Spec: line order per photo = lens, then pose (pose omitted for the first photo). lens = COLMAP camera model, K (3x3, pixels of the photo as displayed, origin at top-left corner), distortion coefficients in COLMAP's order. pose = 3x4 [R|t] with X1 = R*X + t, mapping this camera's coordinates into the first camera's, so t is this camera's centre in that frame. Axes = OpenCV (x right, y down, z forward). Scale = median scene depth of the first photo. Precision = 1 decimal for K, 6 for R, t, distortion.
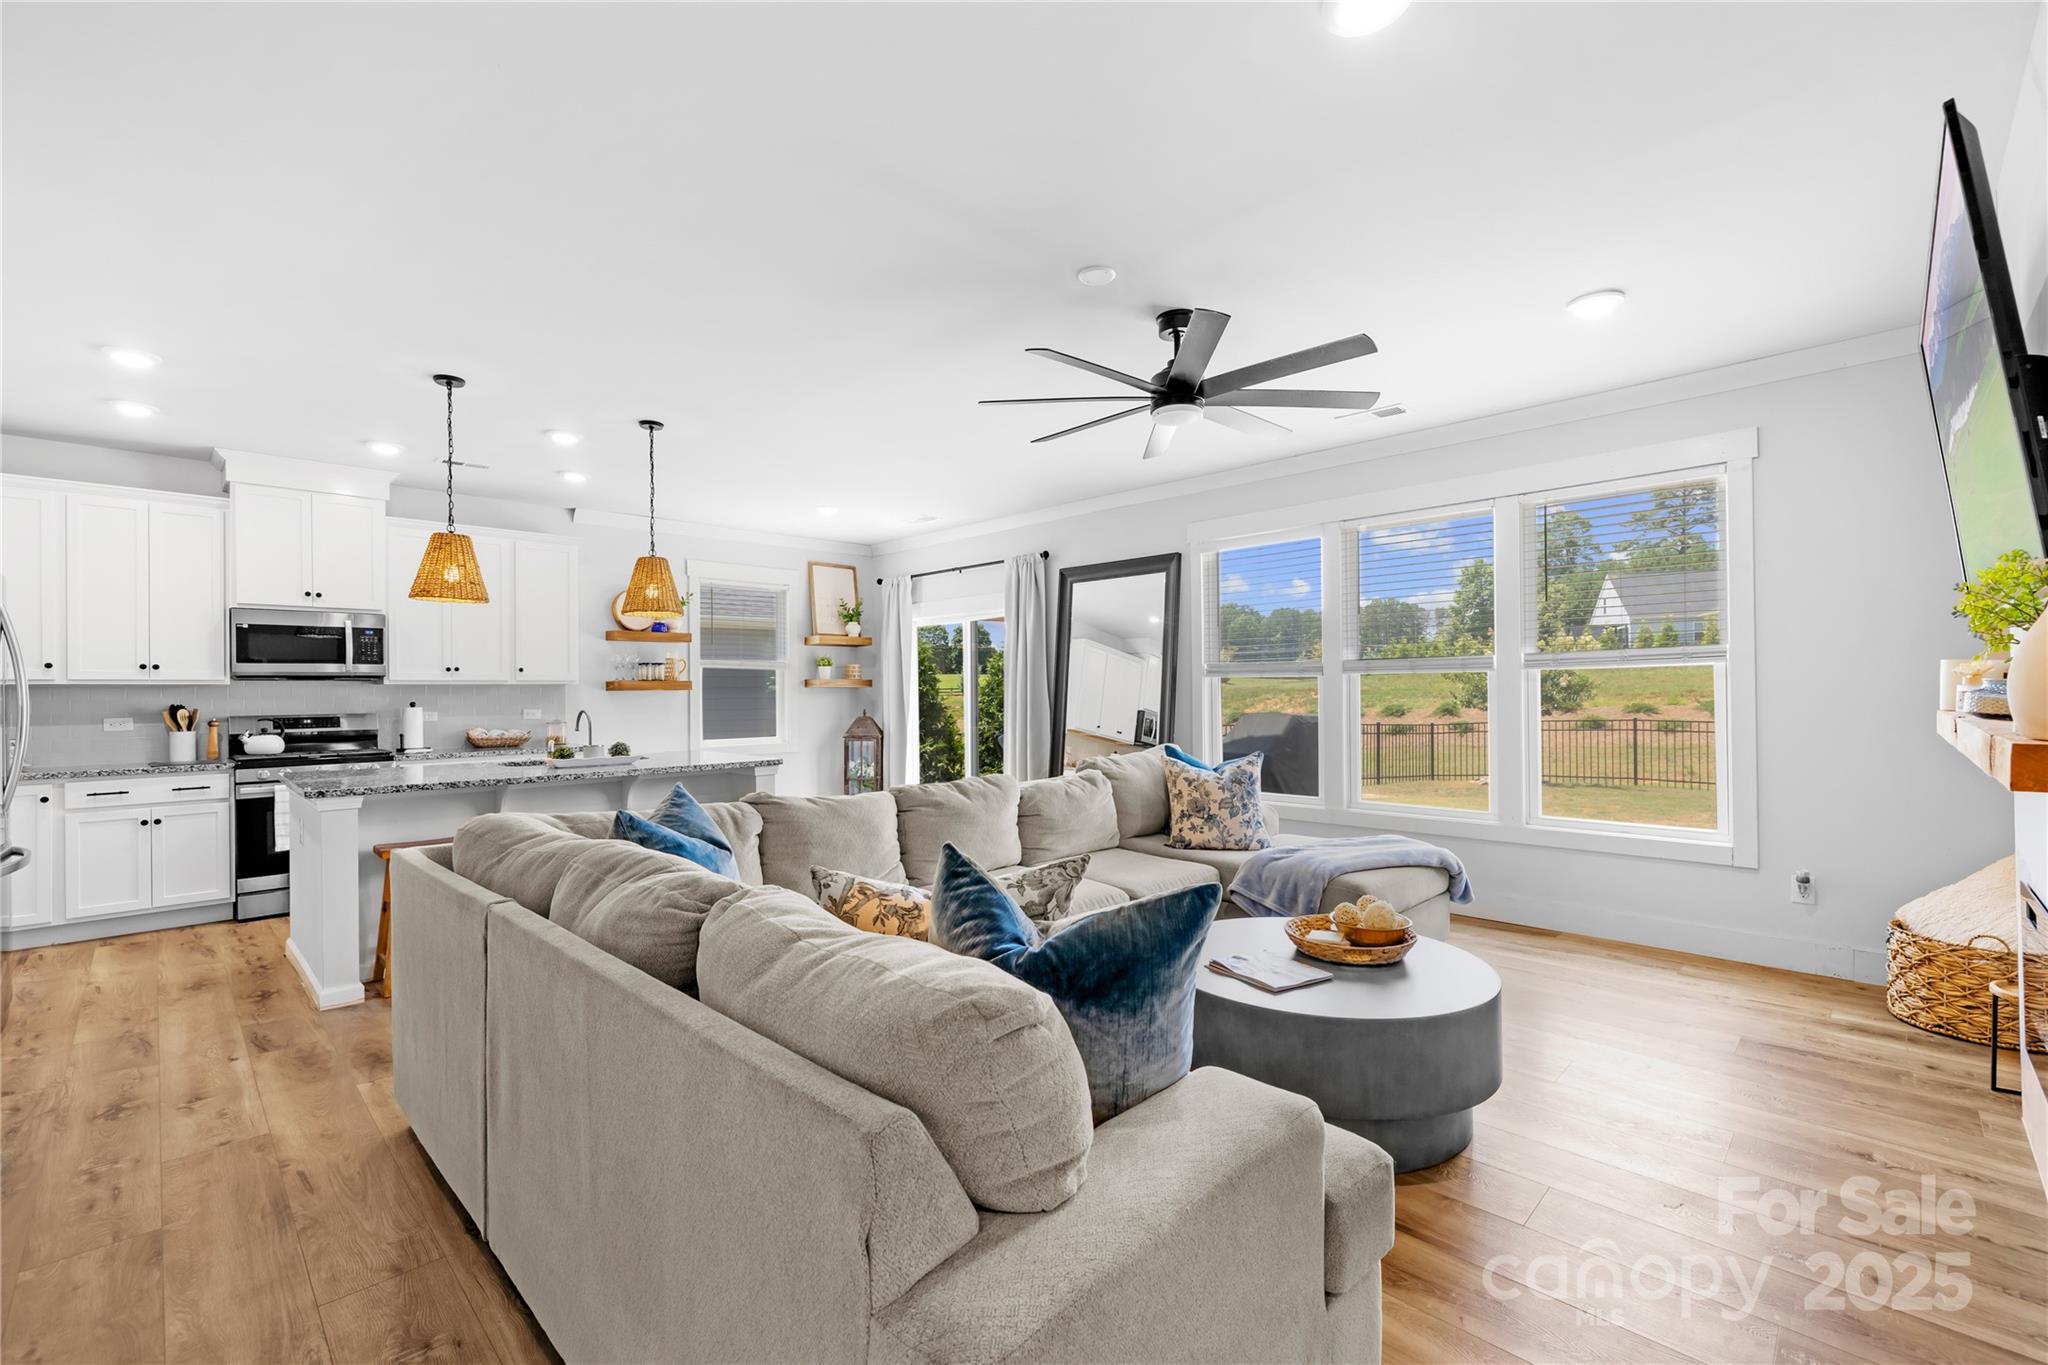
lens RADIAL K [[865.2, 0, 1035.9], [0, 865.2, 686.1], [0, 0, 1]] dist [-0.000307, -0.000867]
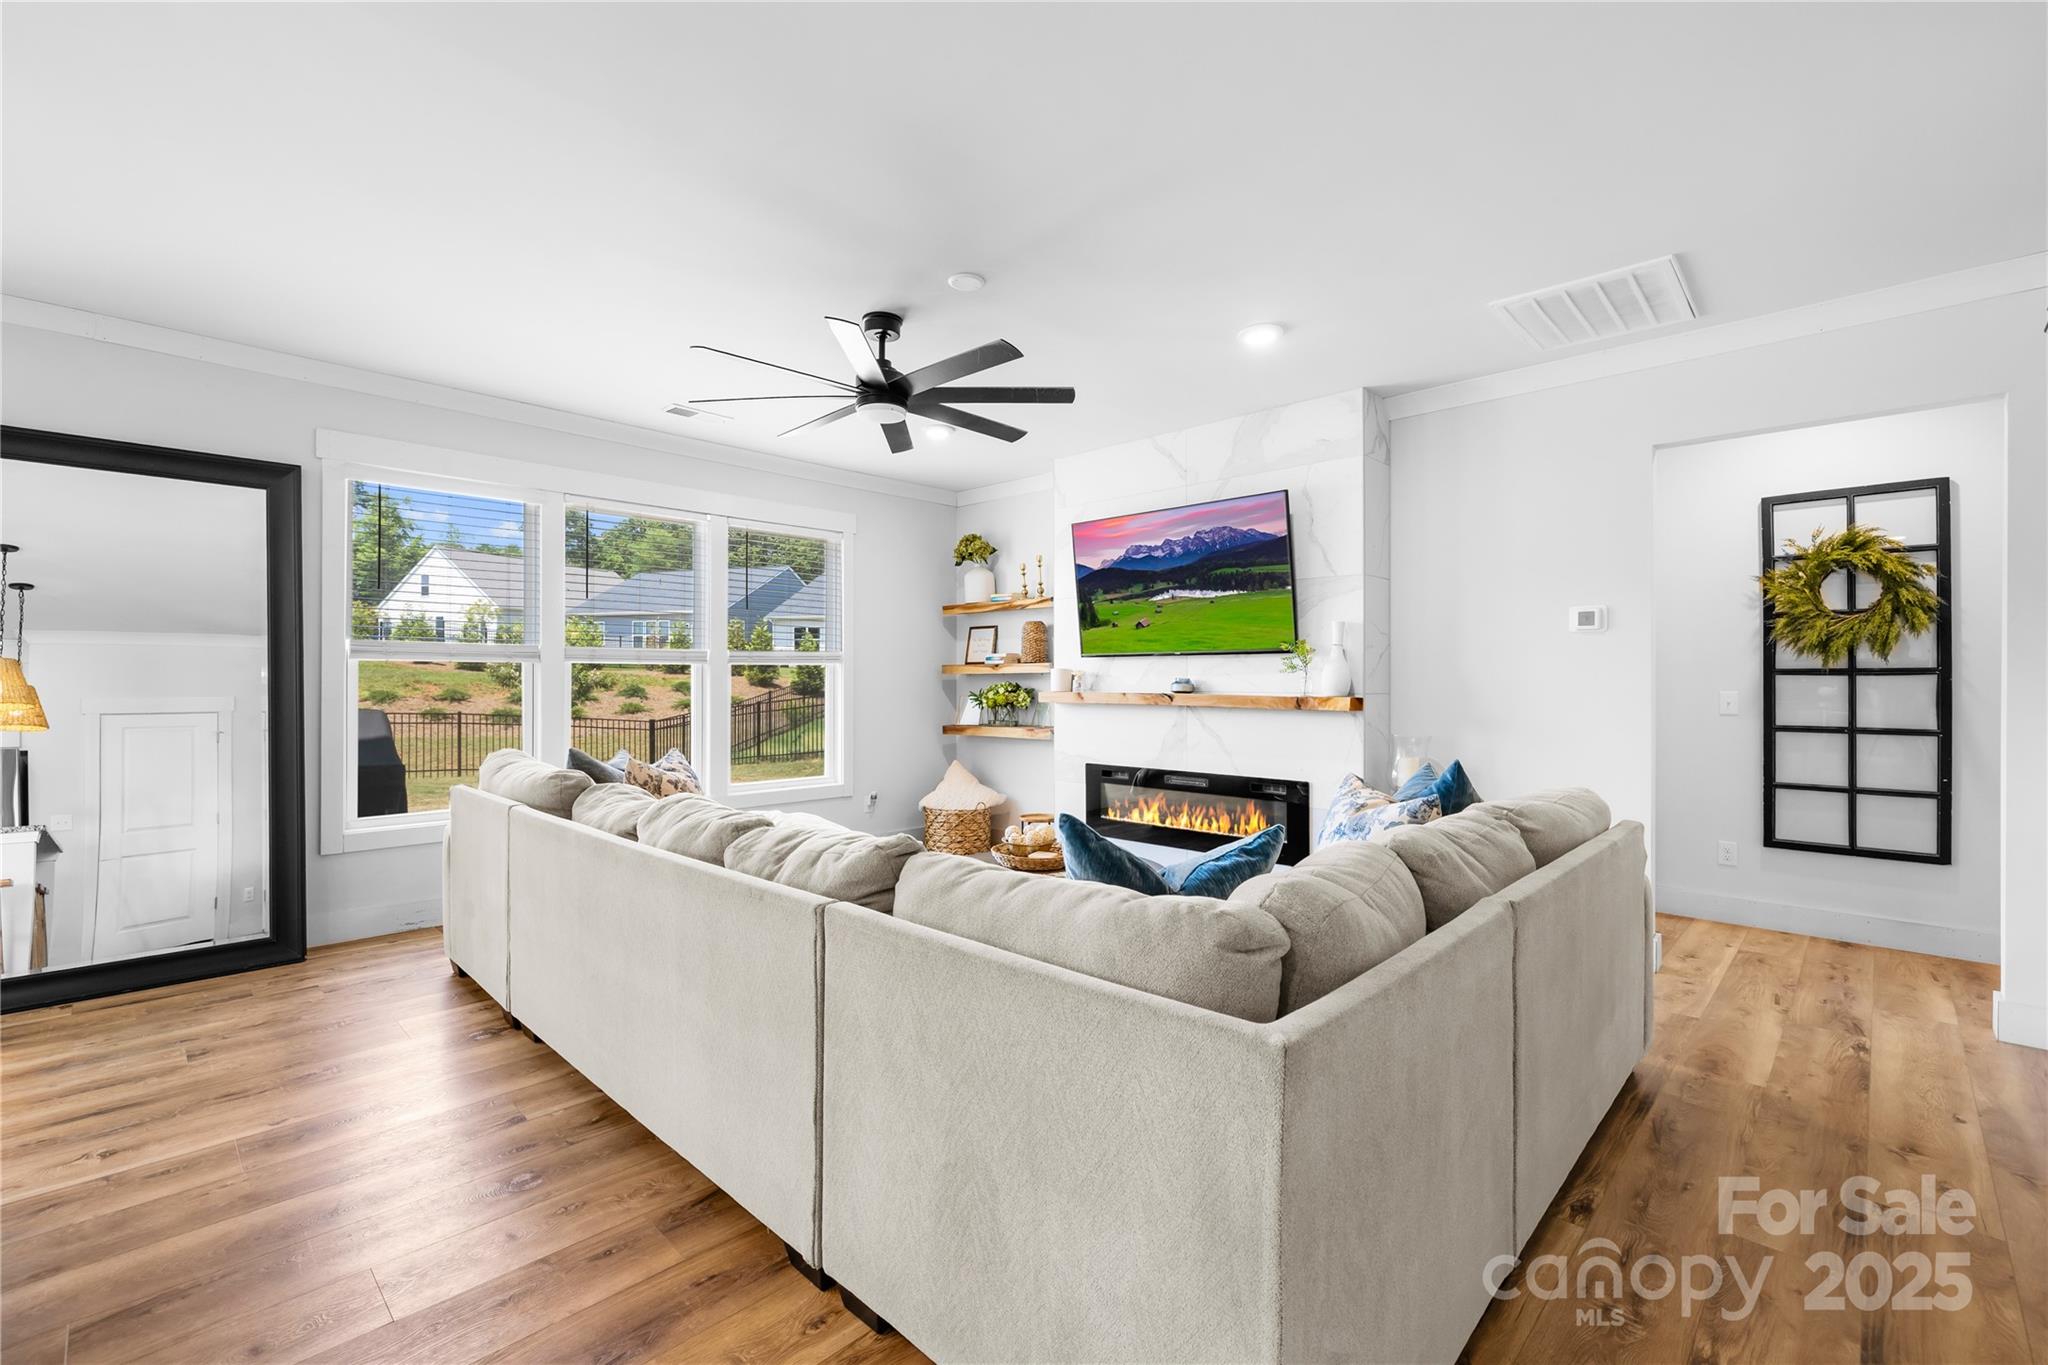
lens RADIAL K [[865.2, 0, 983.6], [0, 865.2, 677.0], [0, 0, 1]] dist [-0.000307, -0.000867]
pose [[0.005361, 0.013788, 0.999891, -0.483309], [-0.005172, 0.999892, -0.013760, 0.009172], [-0.999972, -0.005097, 0.005432, 0.487289]]
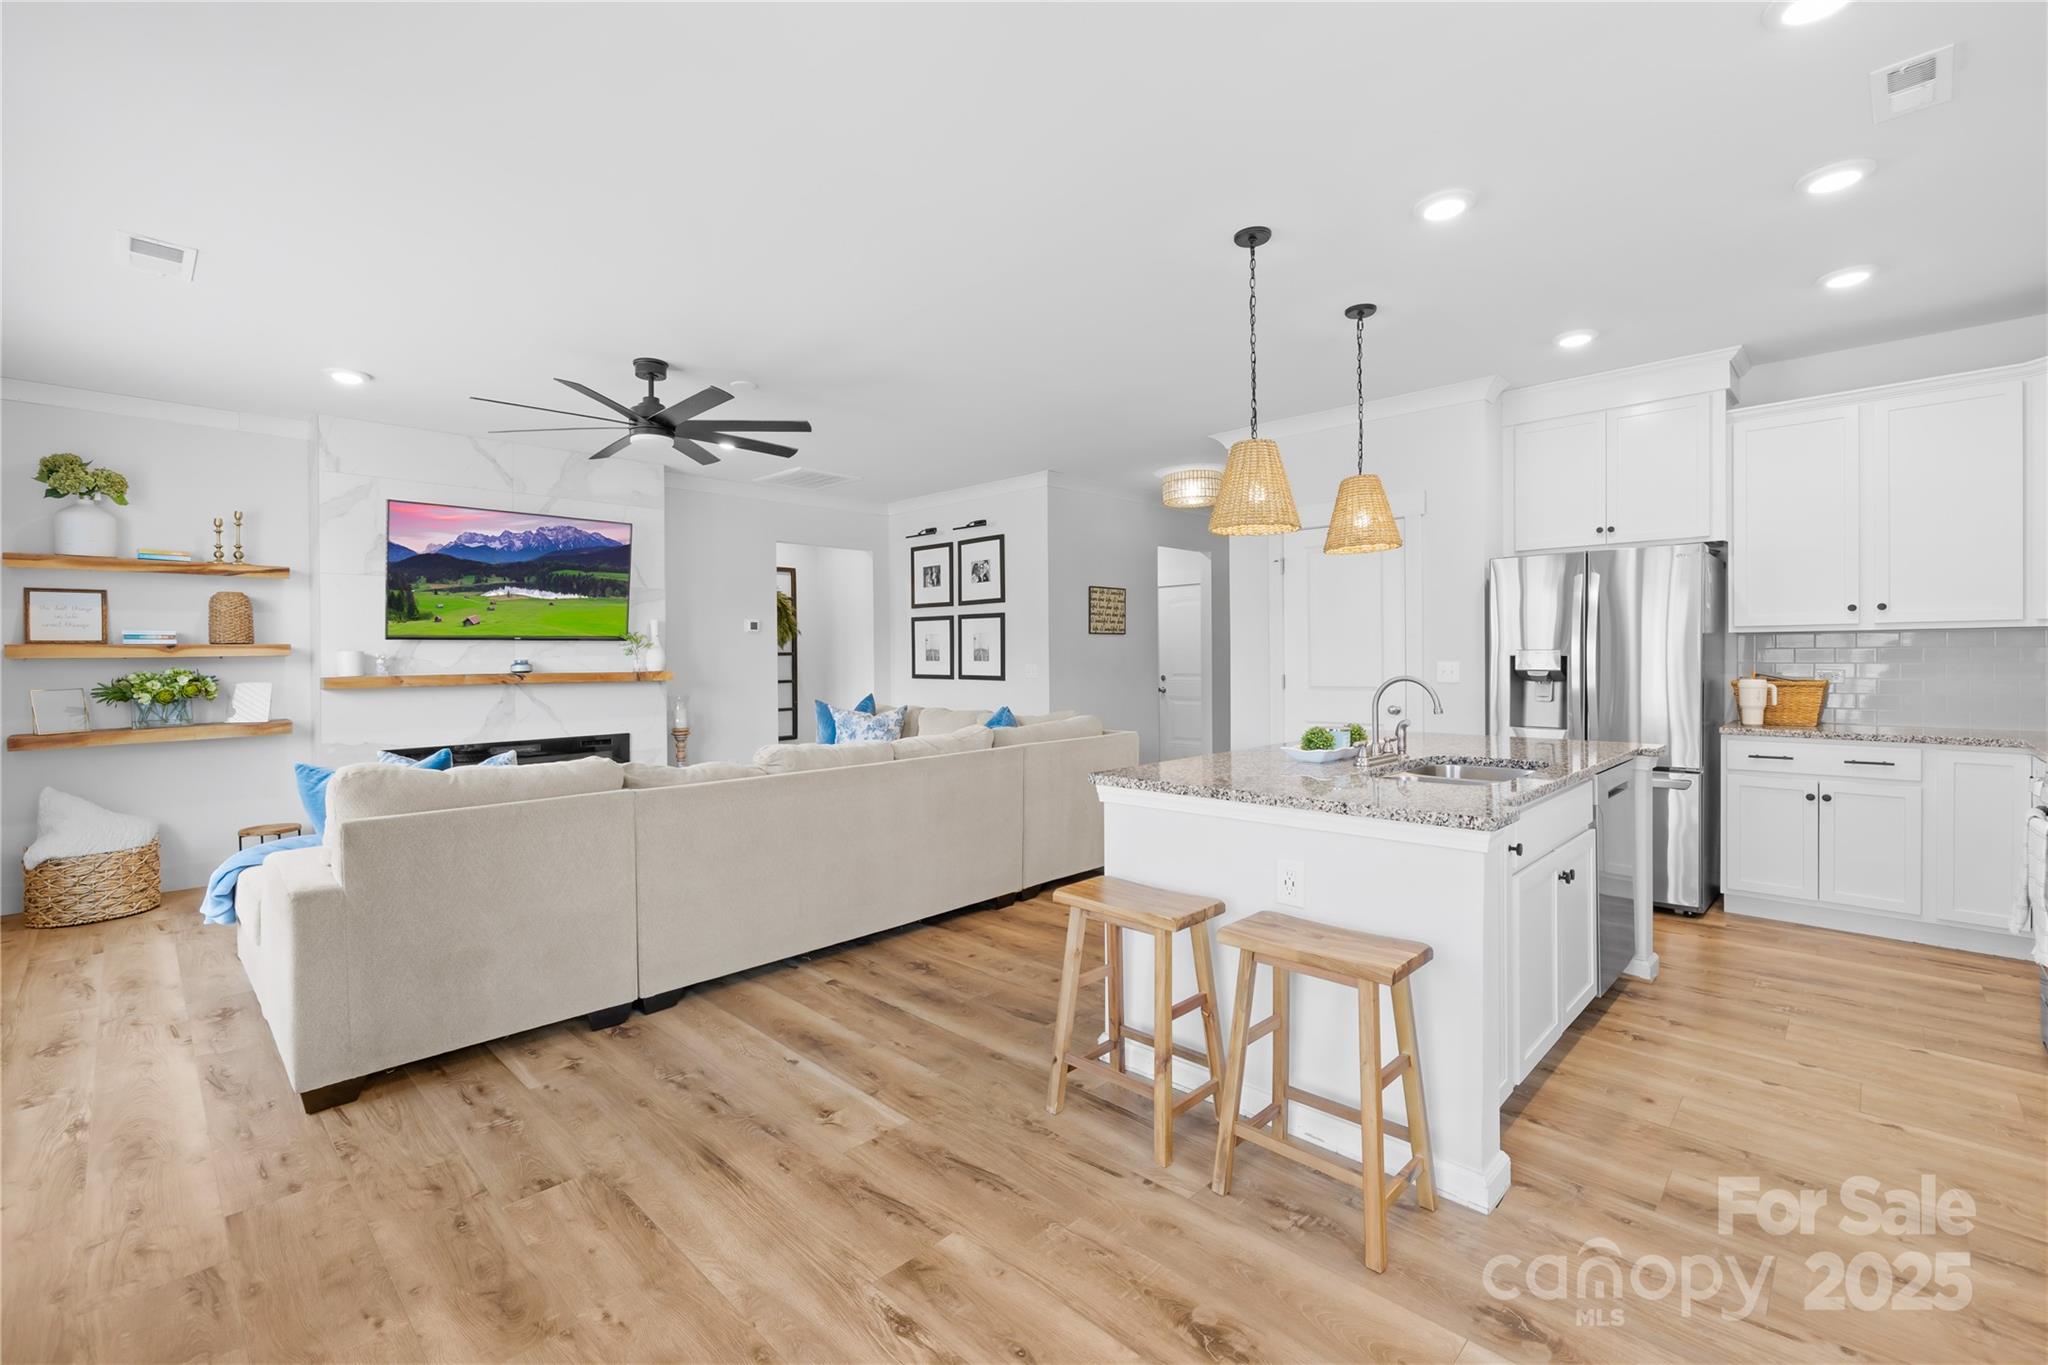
lens RADIAL K [[865.2, 0, 1012.0], [0, 865.2, 659.8], [0, 0, 1]] dist [-0.000307, -0.000867]
pose [[-0.999568, 0.021493, 0.020063, -0.194870], [0.021564, 0.999762, 0.003322, 0.006132], [-0.019986, 0.003753, -0.999793, 1.289556]]
